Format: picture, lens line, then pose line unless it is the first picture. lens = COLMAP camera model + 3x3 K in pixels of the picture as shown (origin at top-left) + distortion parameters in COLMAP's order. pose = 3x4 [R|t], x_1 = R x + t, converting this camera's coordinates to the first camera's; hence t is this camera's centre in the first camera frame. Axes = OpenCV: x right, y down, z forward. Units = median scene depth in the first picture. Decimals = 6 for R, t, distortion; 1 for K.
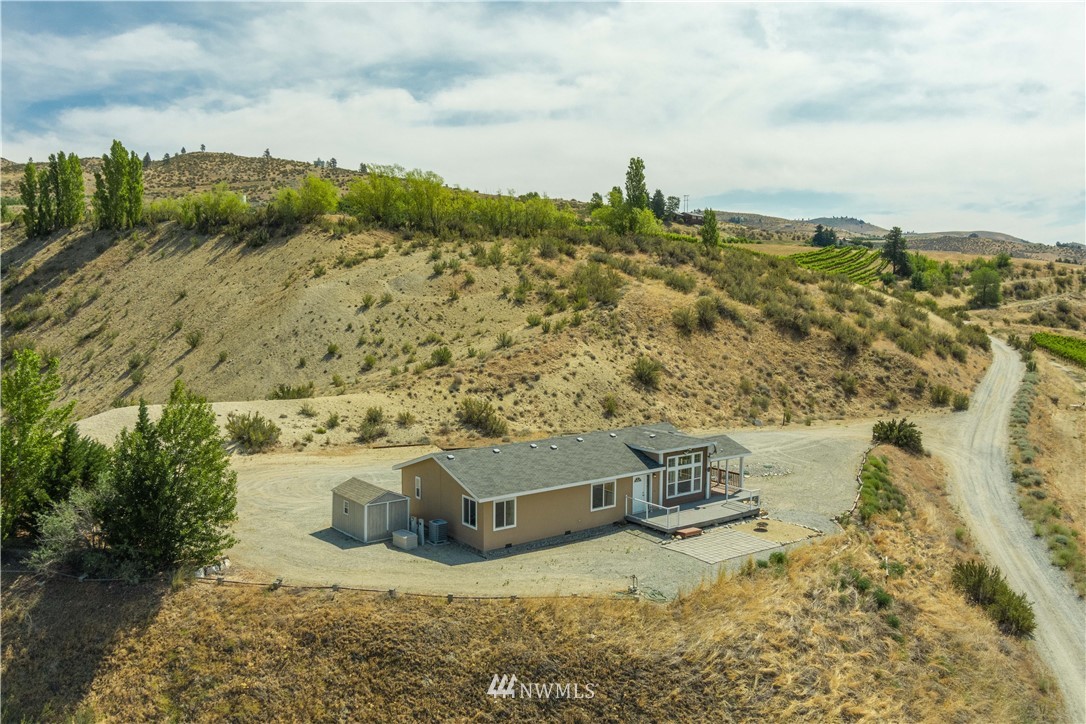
lens RADIAL K [[880.6, 0, 540.7], [0, 880.6, 358.5], [0, 0, 1]] dist [-0.063995, 0.005386]
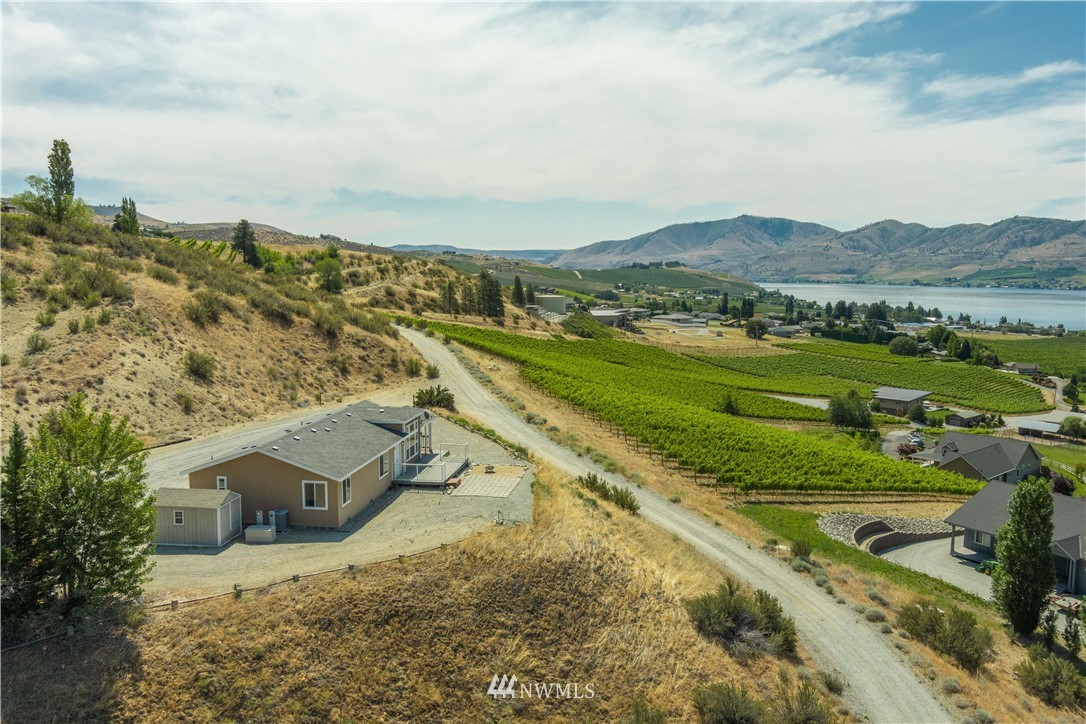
lens RADIAL K [[880.6, 0, 540.7], [0, 880.6, 358.5], [0, 0, 1]] dist [-0.063995, 0.005386]
pose [[0.700593, -0.074297, 0.709683, -0.261875], [0.066060, 0.997047, 0.039168, -0.005134], [-0.710497, 0.019441, 0.703432, 0.026704]]
